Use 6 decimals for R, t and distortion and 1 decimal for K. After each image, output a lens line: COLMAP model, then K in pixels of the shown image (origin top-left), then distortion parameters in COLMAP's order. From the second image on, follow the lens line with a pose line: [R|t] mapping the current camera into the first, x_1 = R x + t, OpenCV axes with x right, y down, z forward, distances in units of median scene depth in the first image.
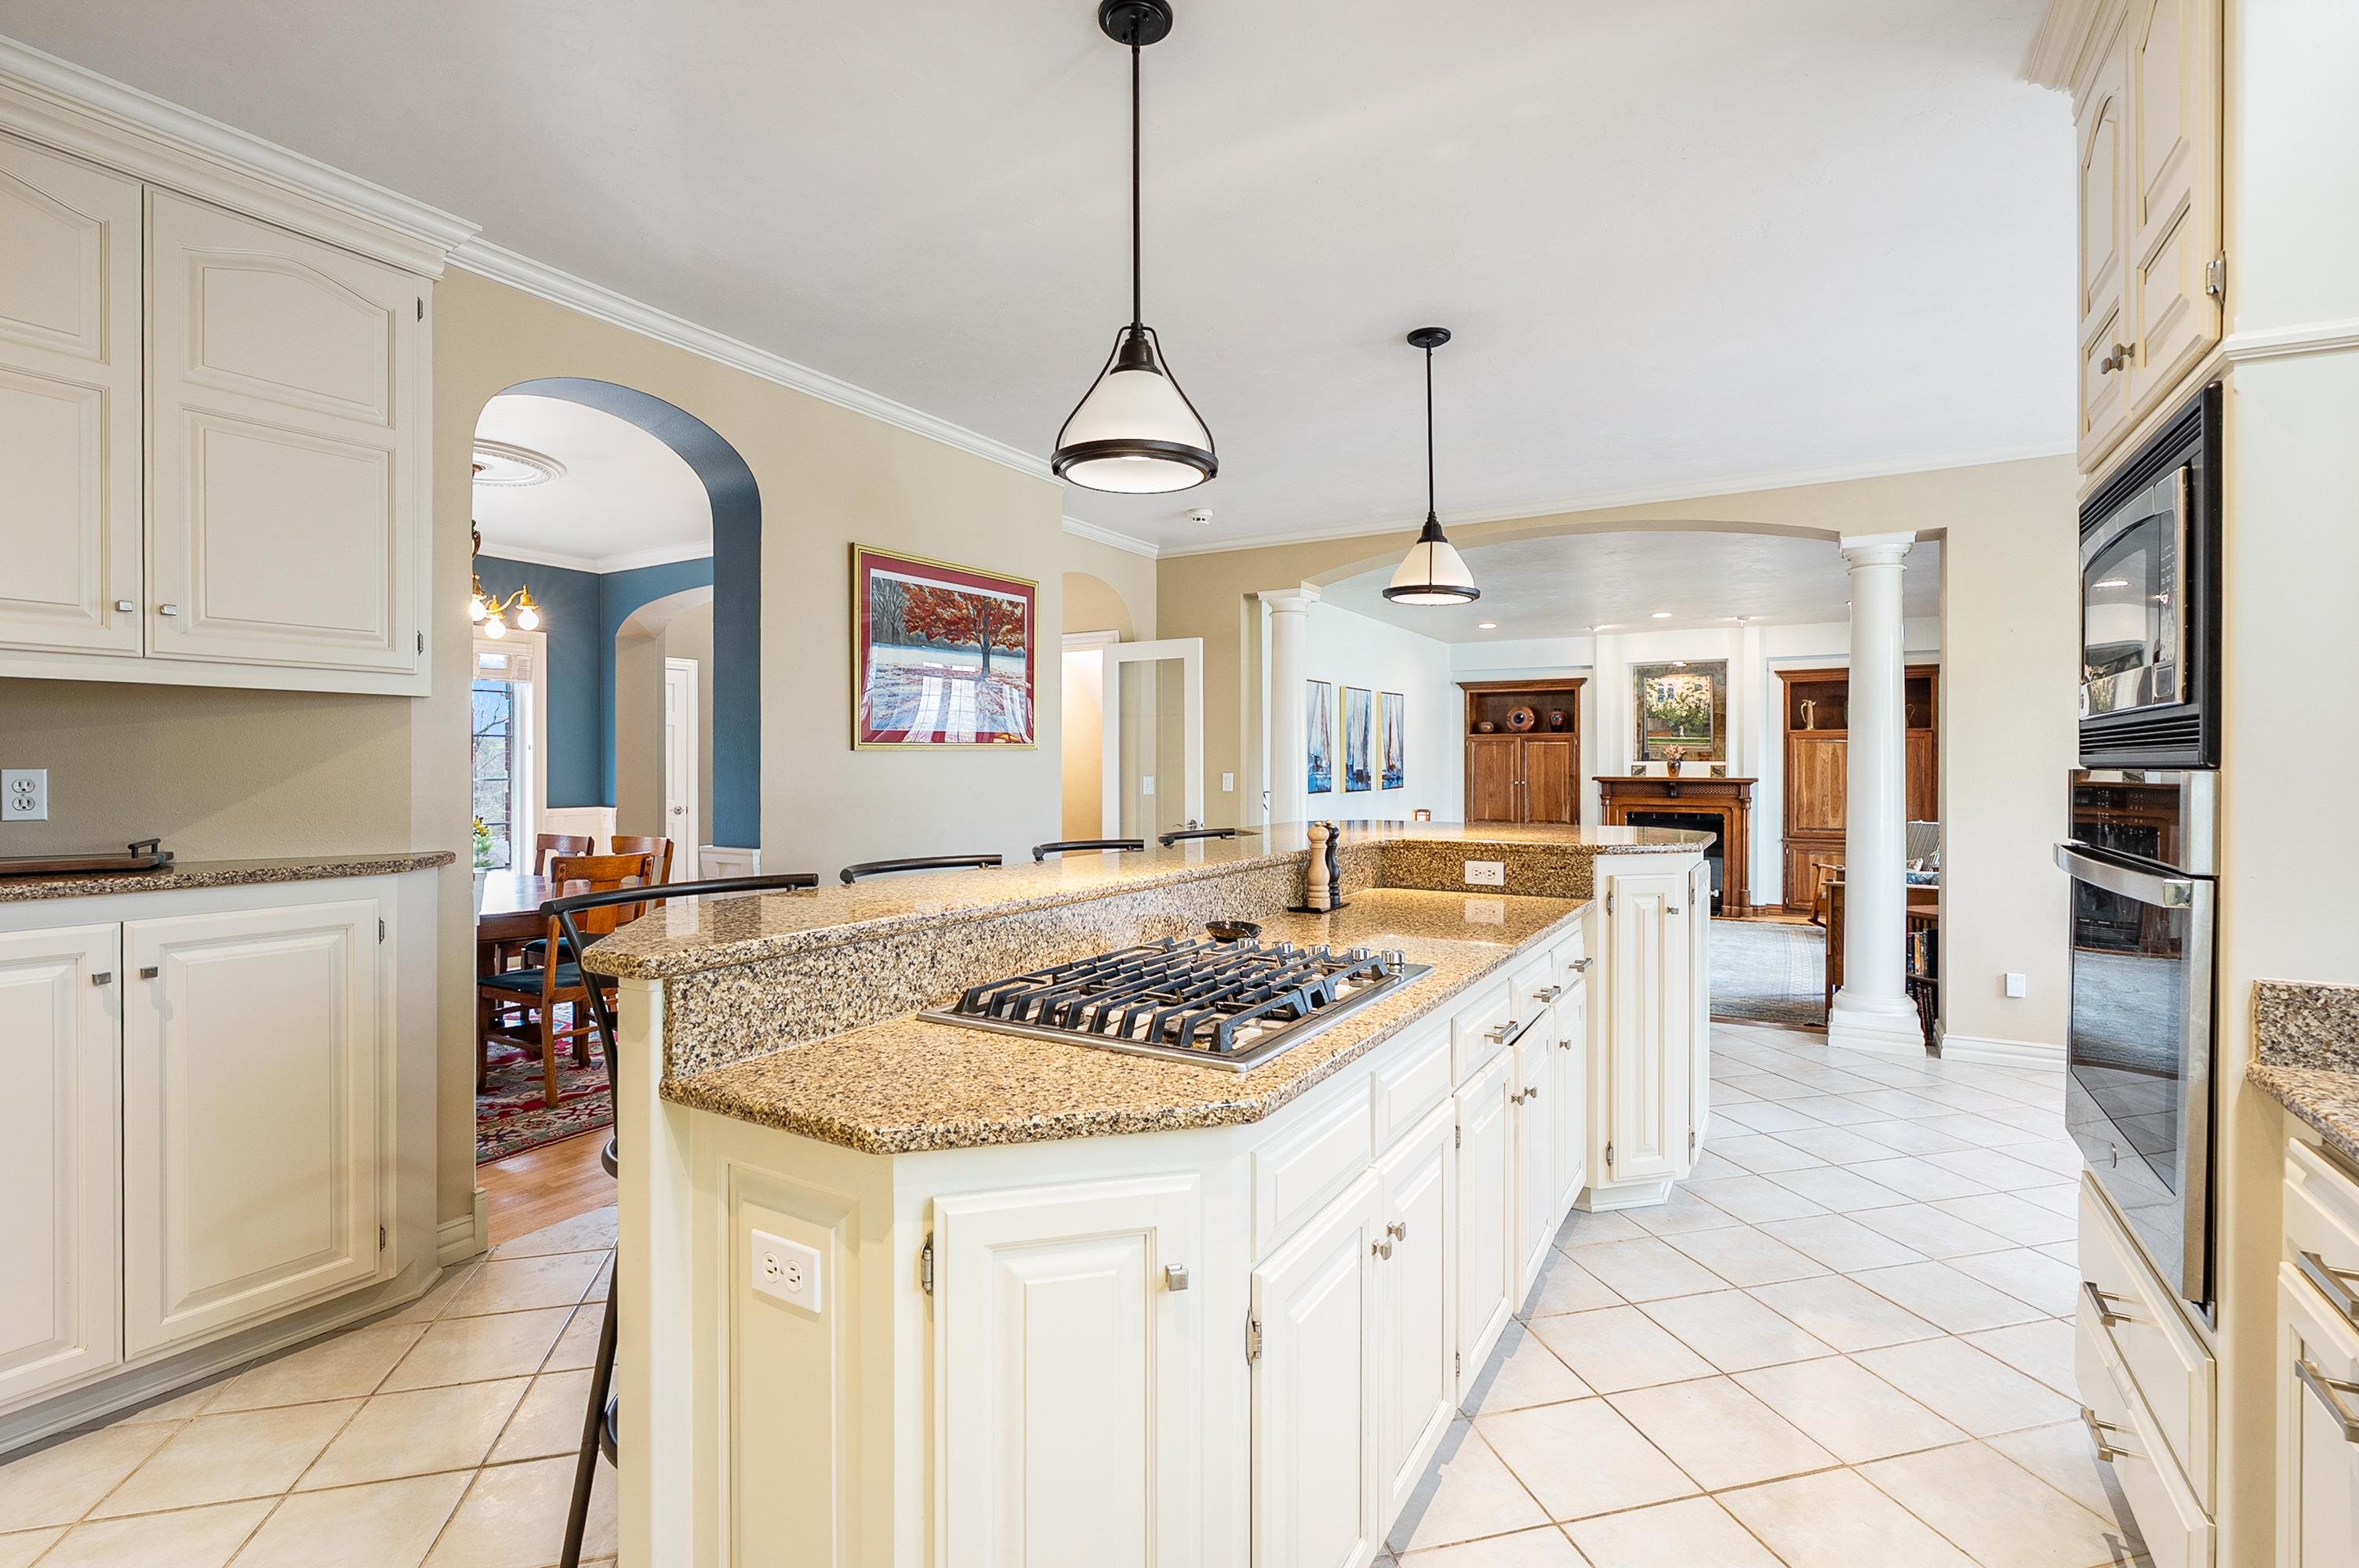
lens RADIAL K [[1088.4, 0, 1193.6], [0, 1088.4, 769.0], [0, 0, 1]] dist [-0.010547, 0.002526]
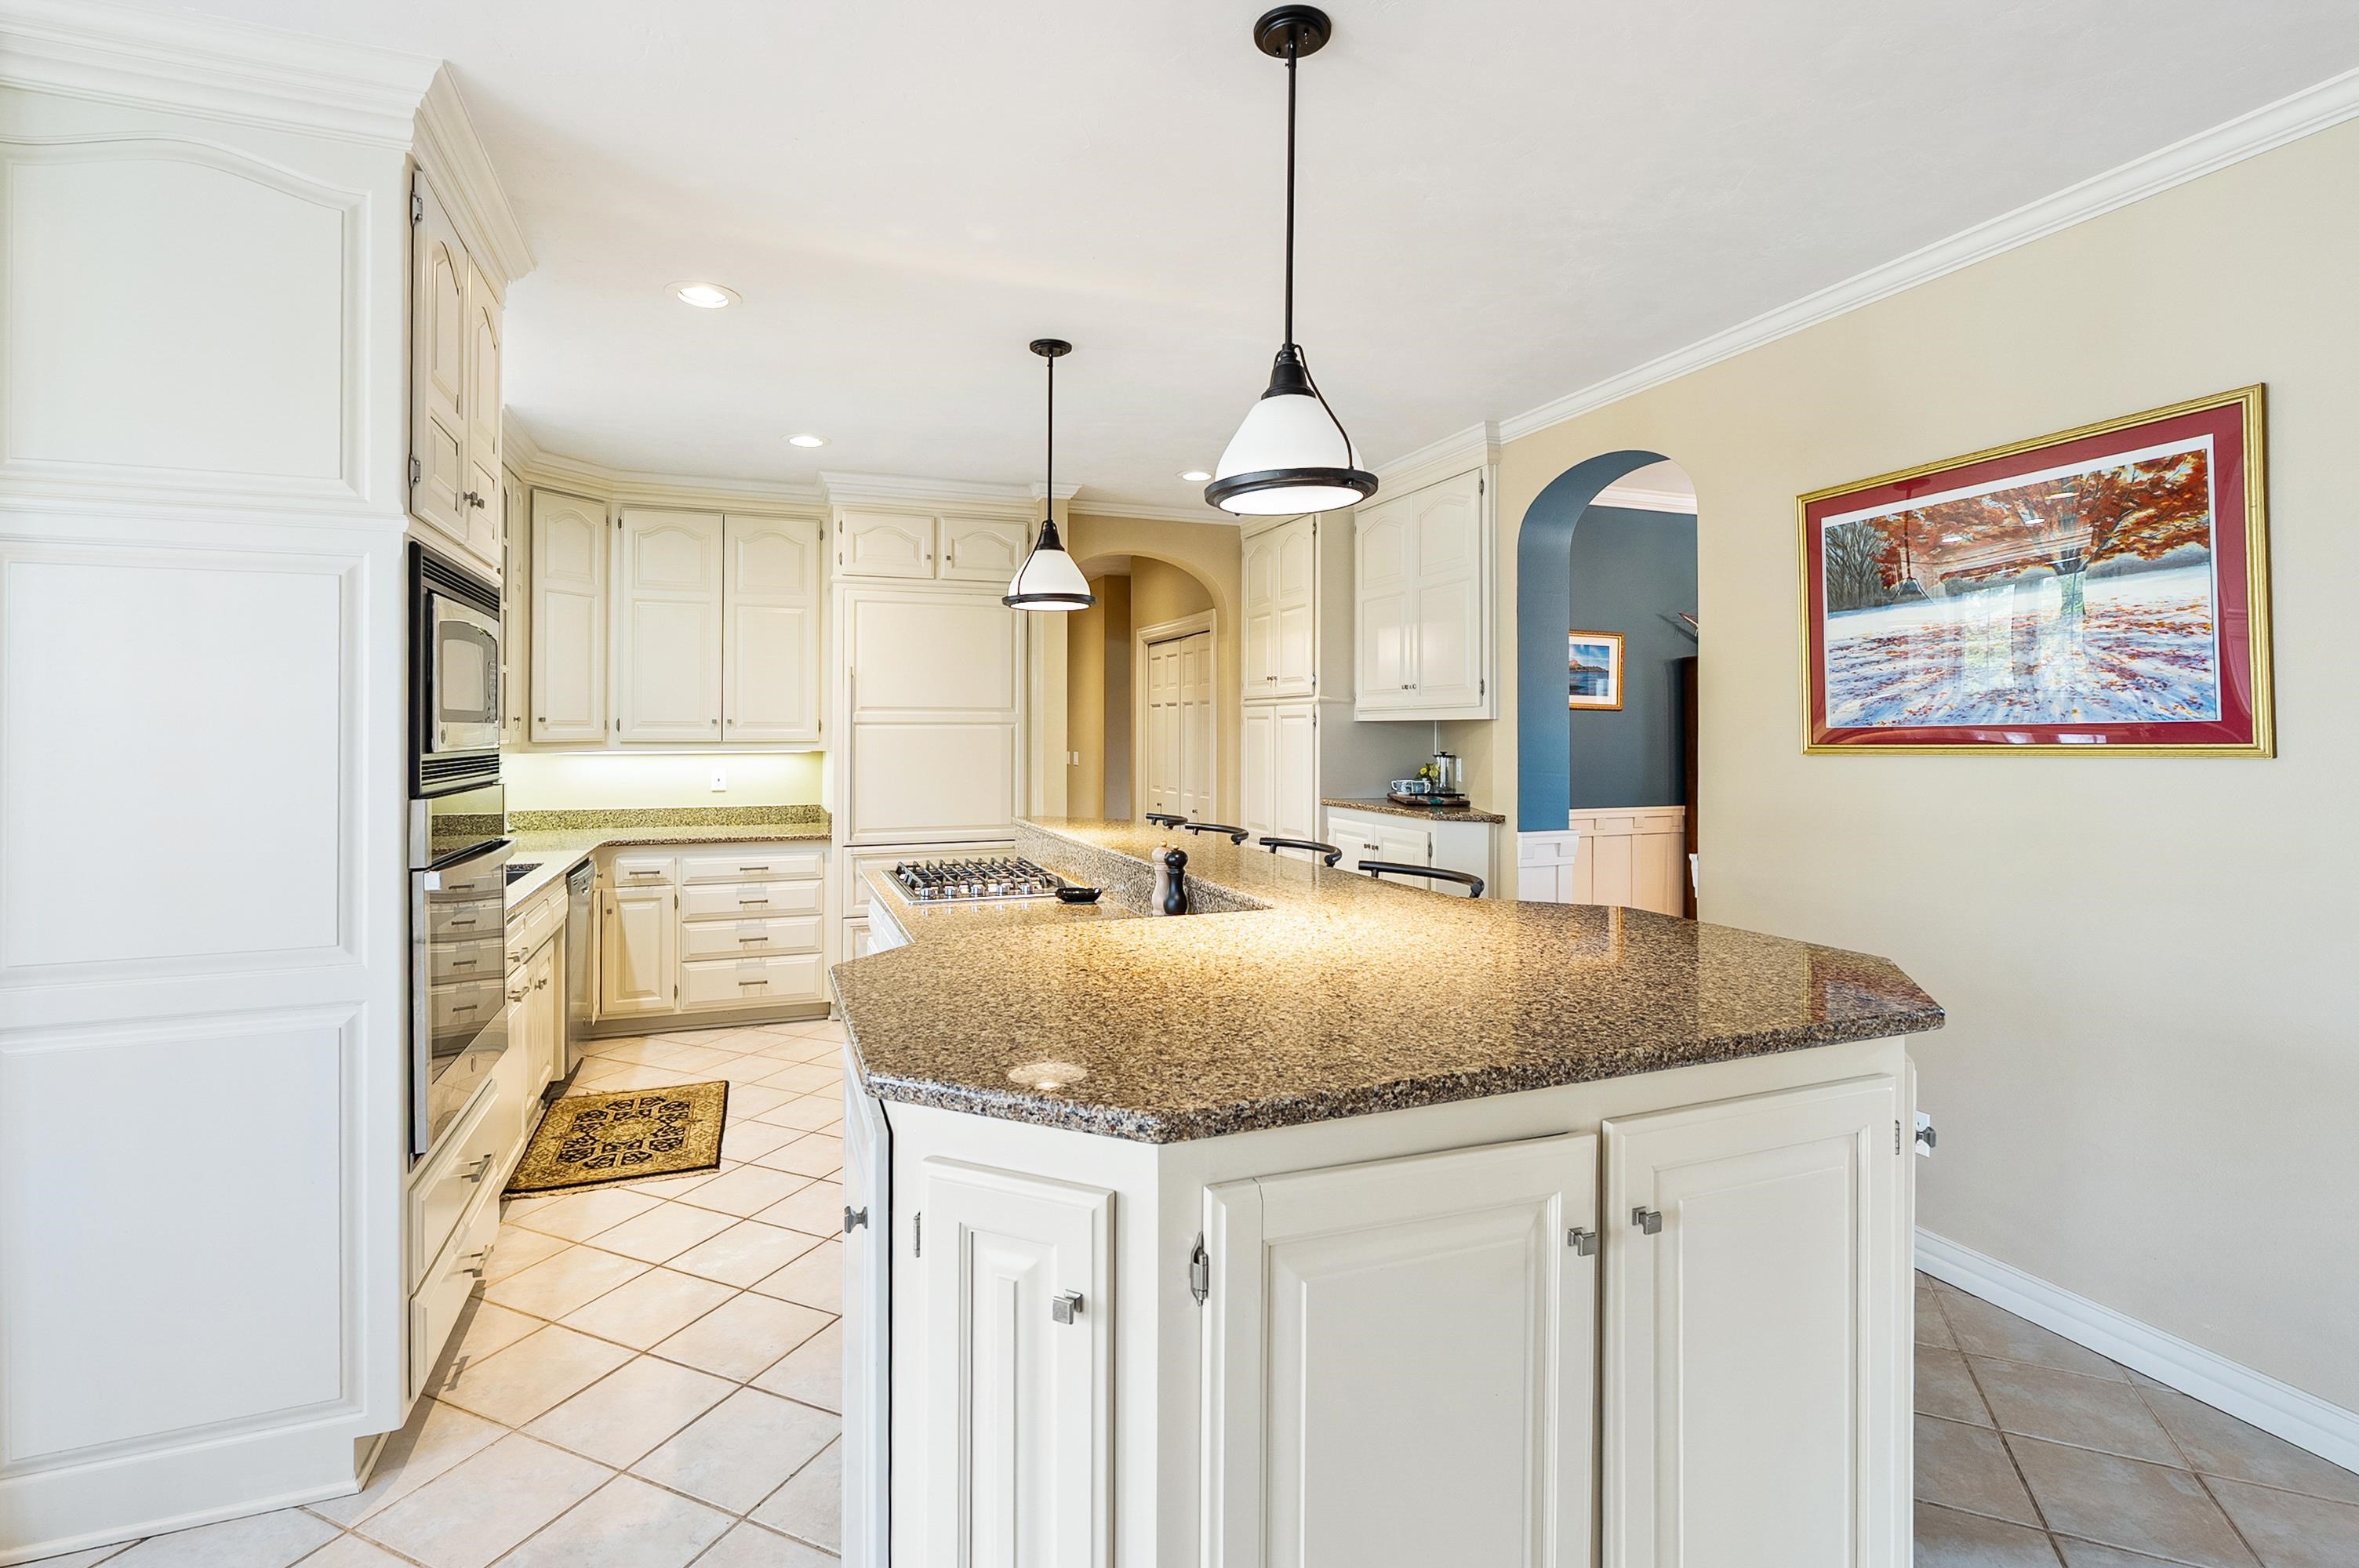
lens RADIAL K [[1088.4, 0, 1165.6], [0, 1088.4, 720.5], [0, 0, 1]] dist [-0.010547, 0.002526]
pose [[-0.635978, -0.005715, -0.771686, 0.214540], [-0.001576, 0.999980, -0.006106, -0.012811], [0.771705, -0.002667, -0.635975, 0.407850]]
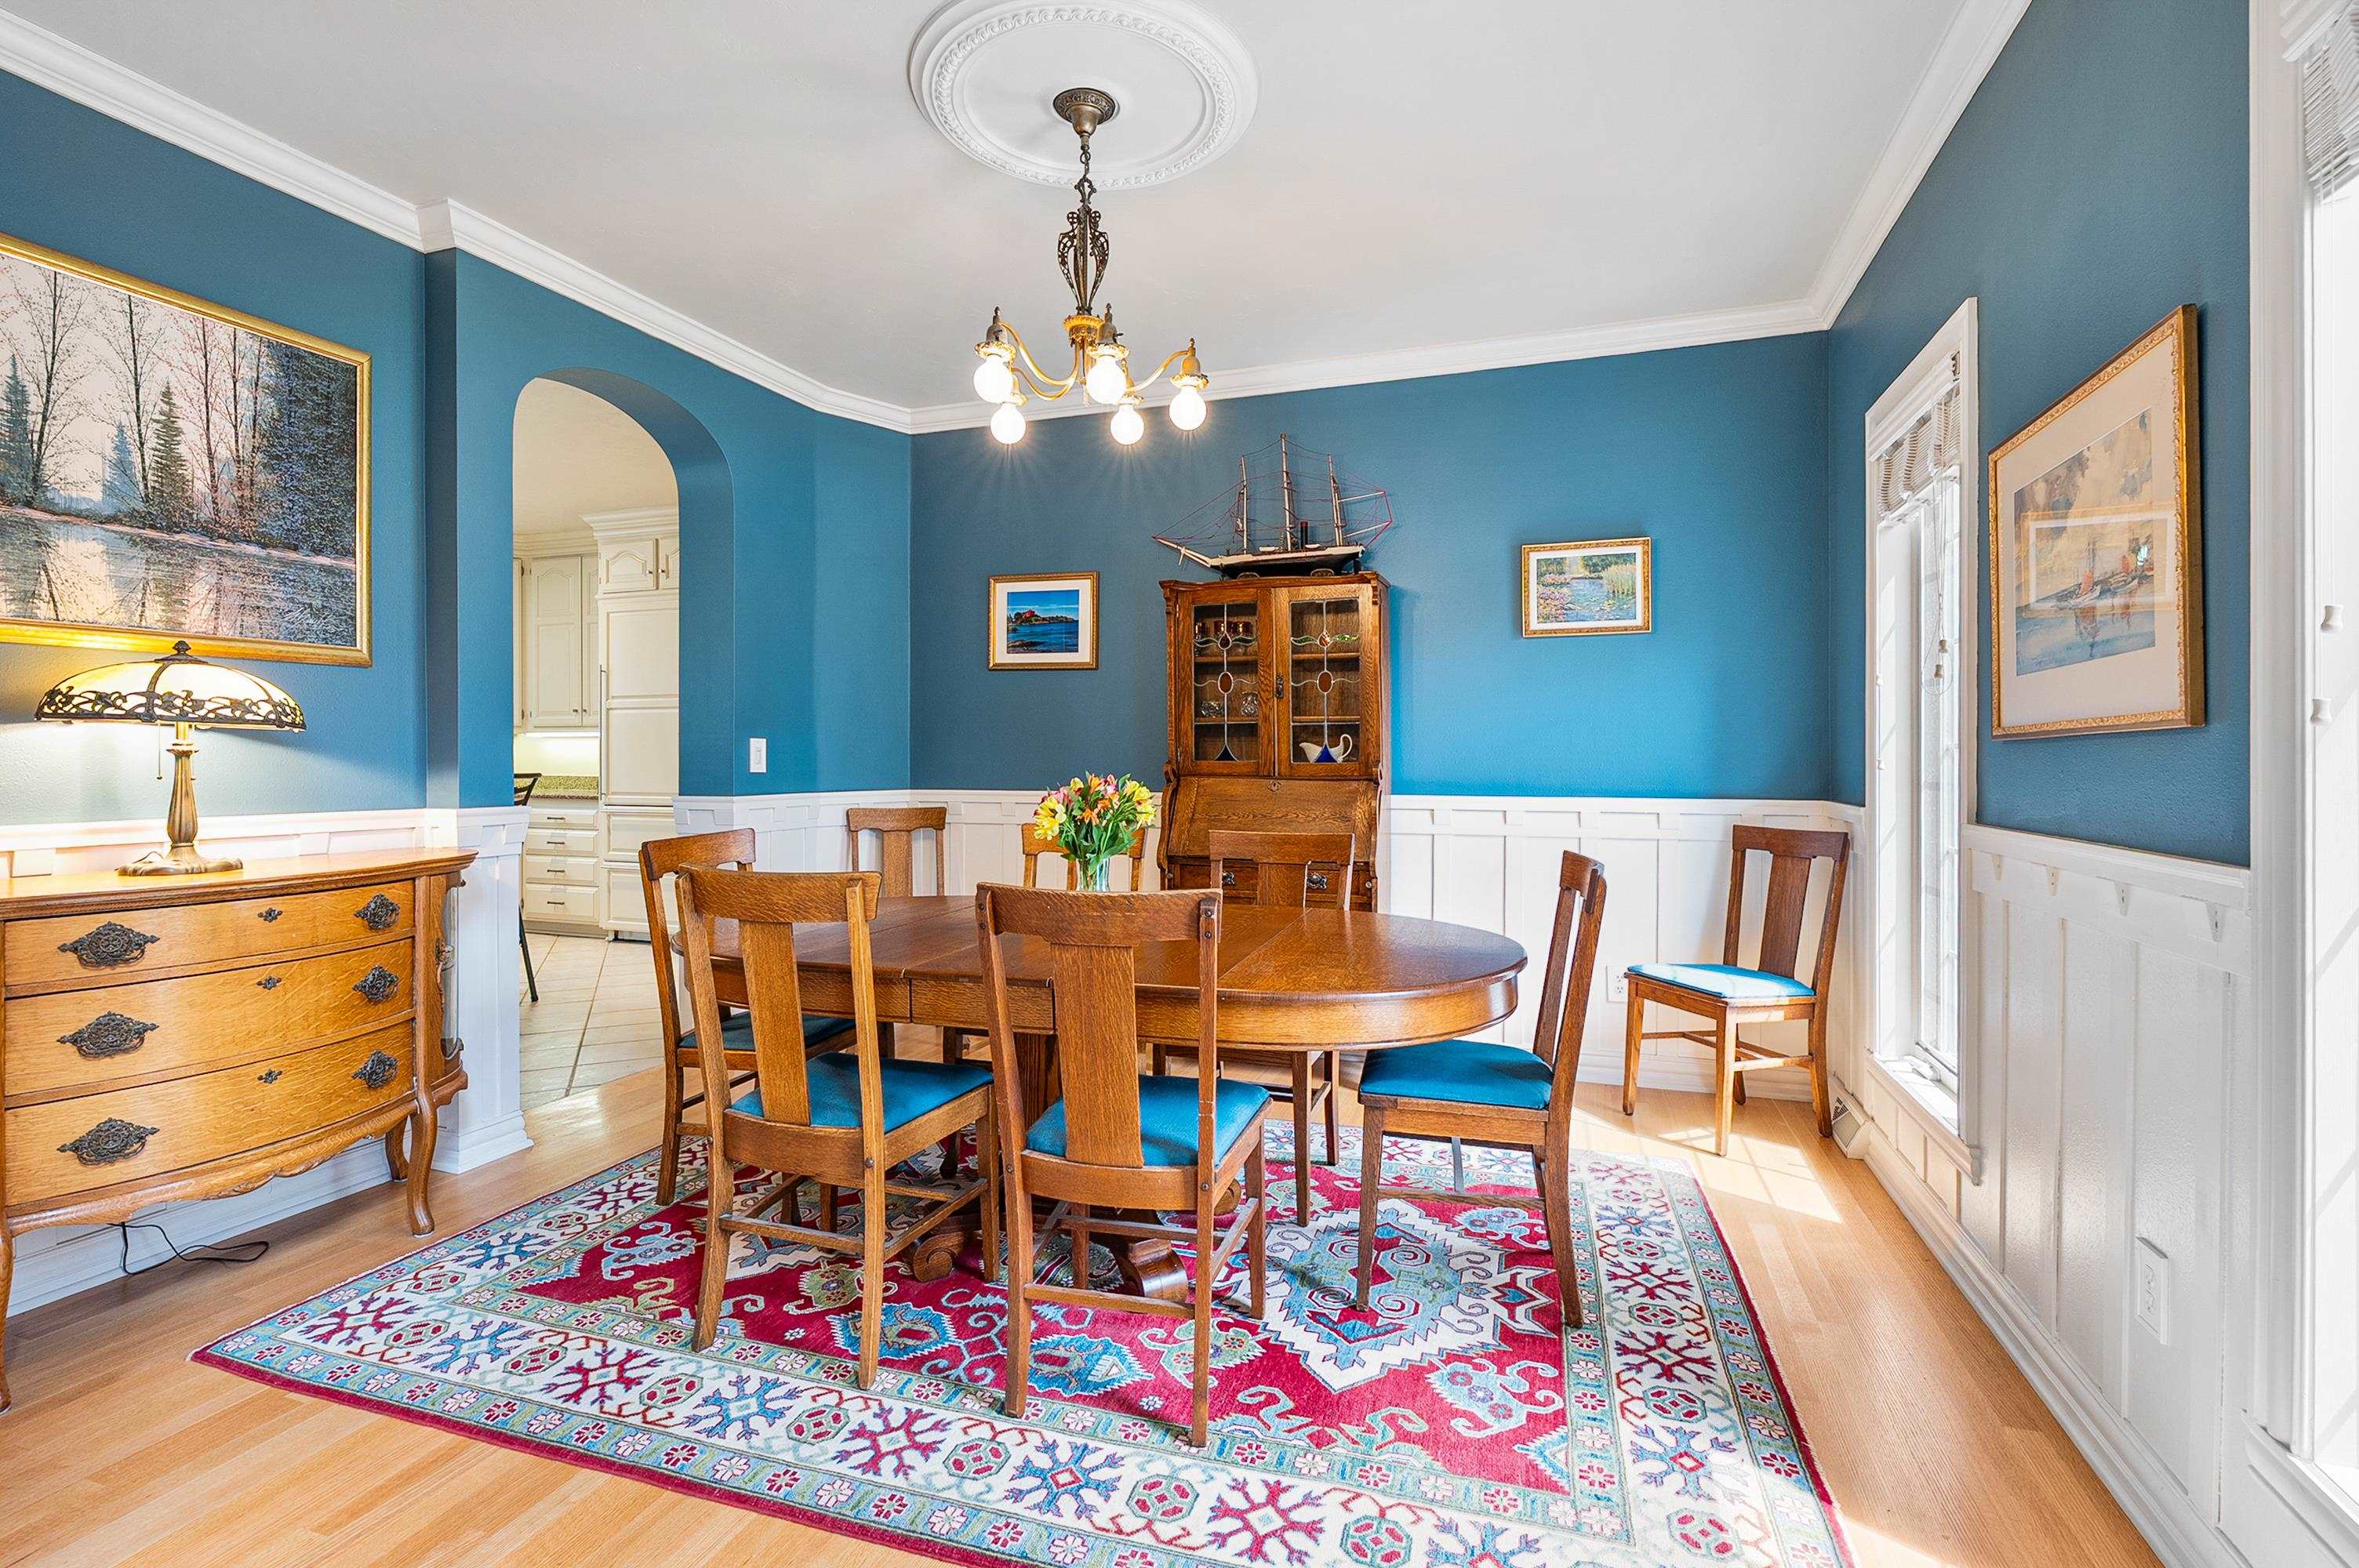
lens RADIAL K [[1088.4, 0, 1175.8], [0, 1088.4, 751.8], [0, 0, 1]] dist [-0.010547, 0.002526]
pose [[-0.982629, 0.001168, -0.185575, -0.269892], [0.001274, 0.999999, -0.000454, 0.010275], [0.185574, -0.000683, -0.982630, 0.655808]]
